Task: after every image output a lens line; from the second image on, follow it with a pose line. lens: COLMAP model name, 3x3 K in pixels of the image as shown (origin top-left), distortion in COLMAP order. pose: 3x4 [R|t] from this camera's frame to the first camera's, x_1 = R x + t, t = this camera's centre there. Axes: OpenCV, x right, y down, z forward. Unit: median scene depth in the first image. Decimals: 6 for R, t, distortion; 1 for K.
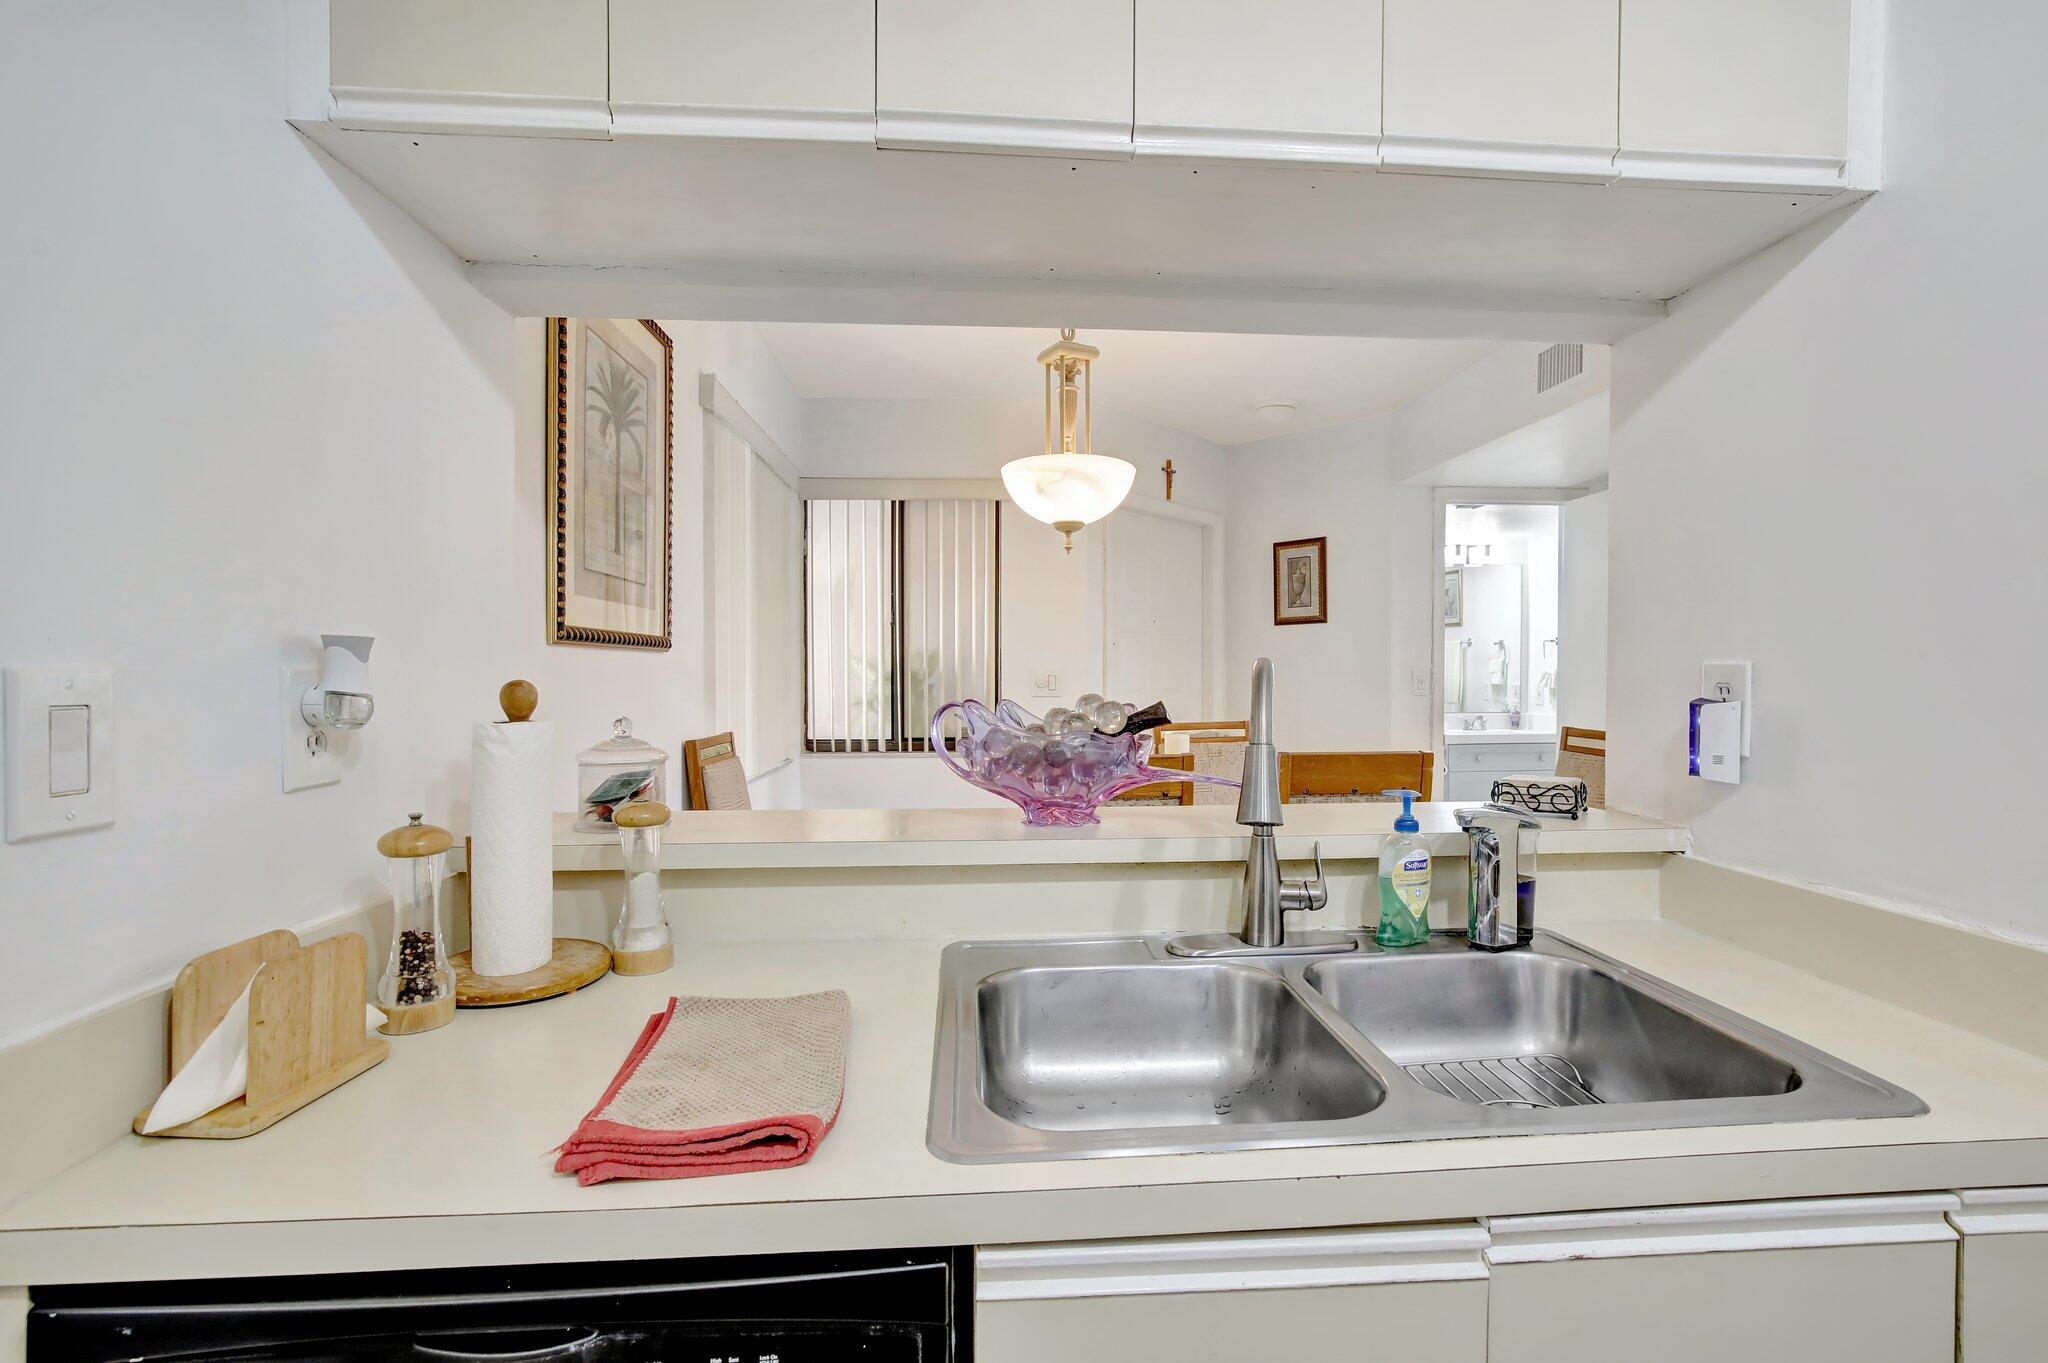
lens RADIAL K [[946.9, 0, 1025.3], [0, 946.9, 667.3], [0, 0, 1]] dist [0.012679, -0.000166]
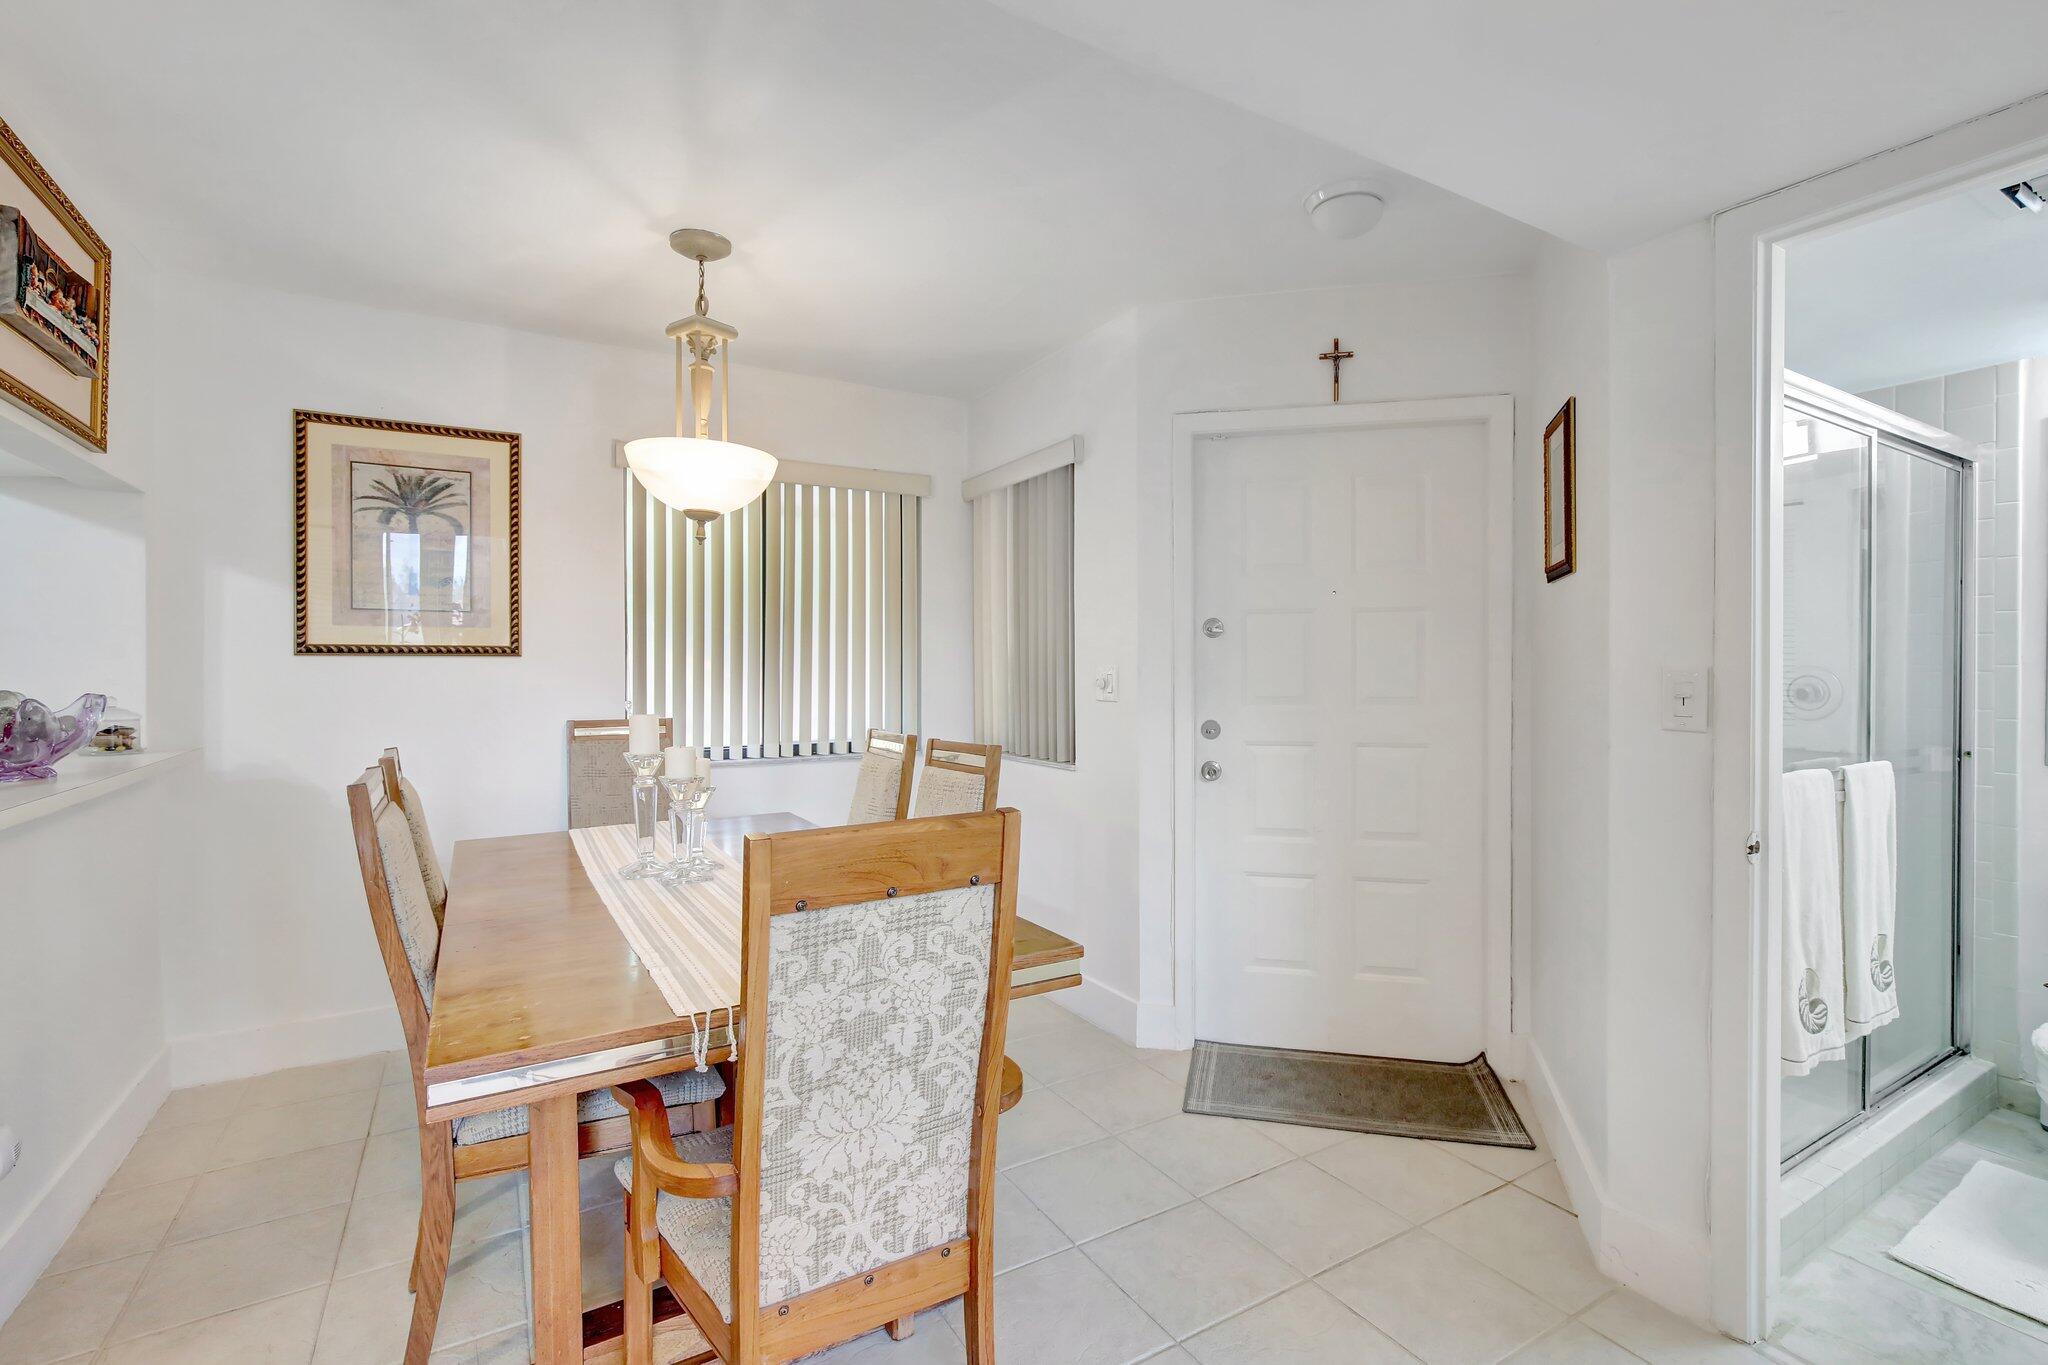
lens RADIAL K [[920.8, 0, 1010.4], [0, 920.8, 660.0], [0, 0, 1]] dist [-0.013526, -0.000144]
pose [[0.459187, -0.009113, -0.888293, 0.599956], [0.003809, 0.999958, -0.008290, 0.001522], [0.888331, 0.000423, 0.459203, 0.524379]]
